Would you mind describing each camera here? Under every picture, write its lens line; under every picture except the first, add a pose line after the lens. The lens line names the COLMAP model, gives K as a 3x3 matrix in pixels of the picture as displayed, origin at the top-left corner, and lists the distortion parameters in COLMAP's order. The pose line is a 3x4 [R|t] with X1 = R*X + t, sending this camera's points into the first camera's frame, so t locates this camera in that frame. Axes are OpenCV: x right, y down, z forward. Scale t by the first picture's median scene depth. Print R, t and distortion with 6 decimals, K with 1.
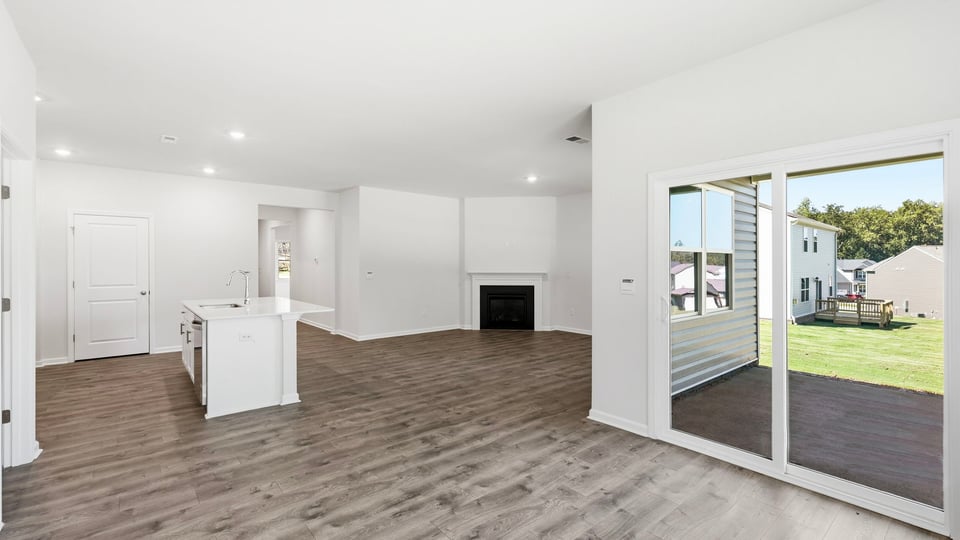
lens RADIAL K [[409.6, 0, 476.0], [0, 409.6, 264.3], [0, 0, 1]] dist [0.003985, -0.001487]
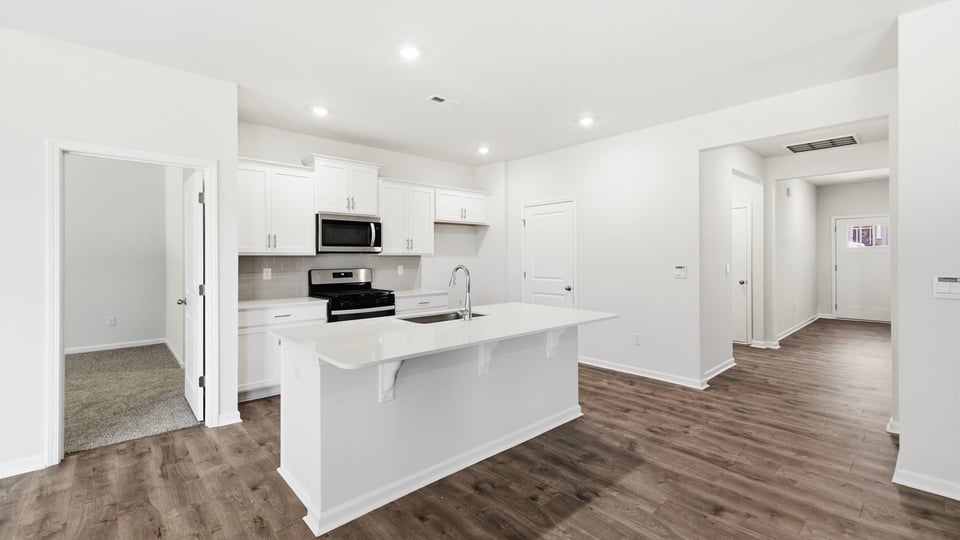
lens RADIAL K [[409.6, 0, 477.5], [0, 409.6, 261.9], [0, 0, 1]] dist [0.003985, -0.001487]
pose [[0.035203, 0.013912, -0.999283, 0.033068], [0.007026, 0.999875, 0.014168, 0.000509], [0.999355, -0.007520, 0.035101, 0.591611]]
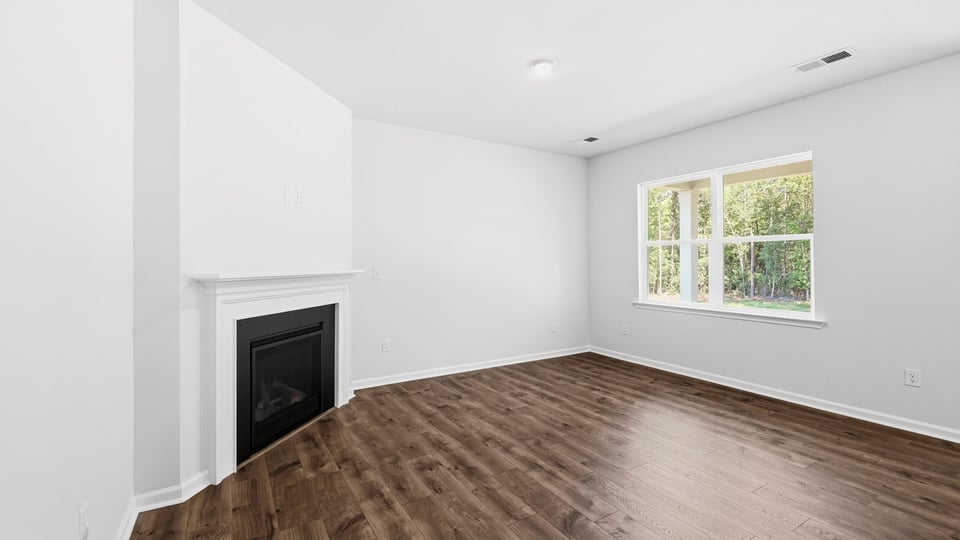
lens RADIAL K [[409.6, 0, 467.4], [0, 409.6, 270.0], [0, 0, 1]] dist [0.003985, -0.001487]
pose [[0.154365, -0.018645, 0.987838, -0.267019], [-0.000499, 0.999820, 0.018949, 0.010318], [-0.988014, -0.003418, 0.154328, 0.828956]]
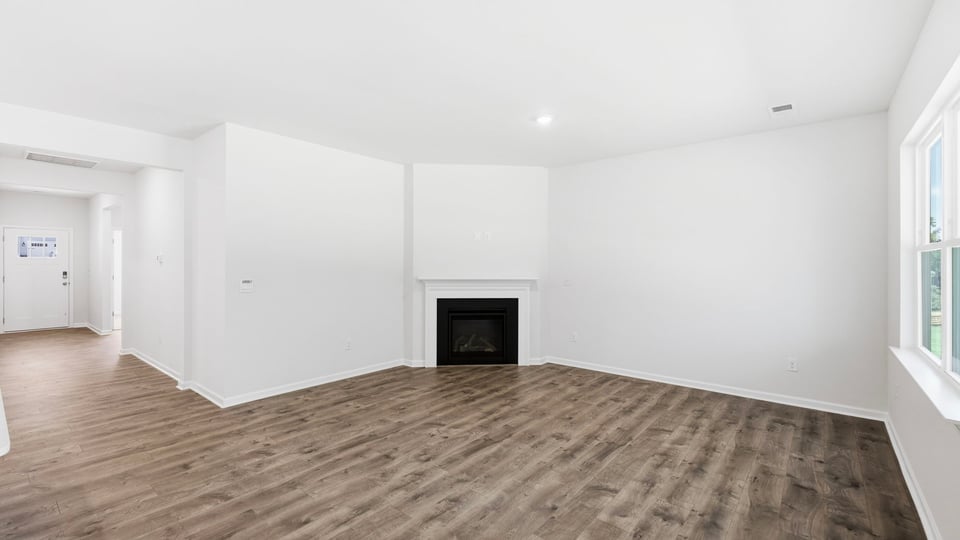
lens RADIAL K [[409.6, 0, 472.6], [0, 409.6, 264.2], [0, 0, 1]] dist [0.003985, -0.001487]
pose [[0.983356, 0.004949, 0.181623, -0.055769], [-0.005534, 0.999981, 0.002715, -0.005214], [-0.181606, -0.003674, 0.983364, 0.367441]]
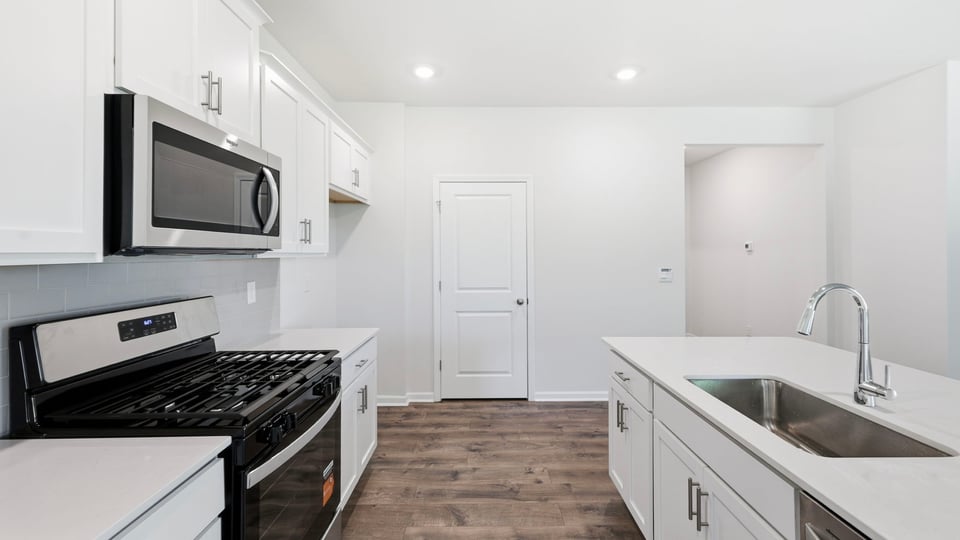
lens RADIAL K [[409.6, 0, 486.9], [0, 409.6, 252.0], [0, 0, 1]] dist [0.003985, -0.001487]
pose [[0.775770, -0.000810, -0.631015, -0.346097], [0.002681, 0.999994, 0.002012, -0.005662], [0.631010, -0.003252, 0.775768, 0.367939]]
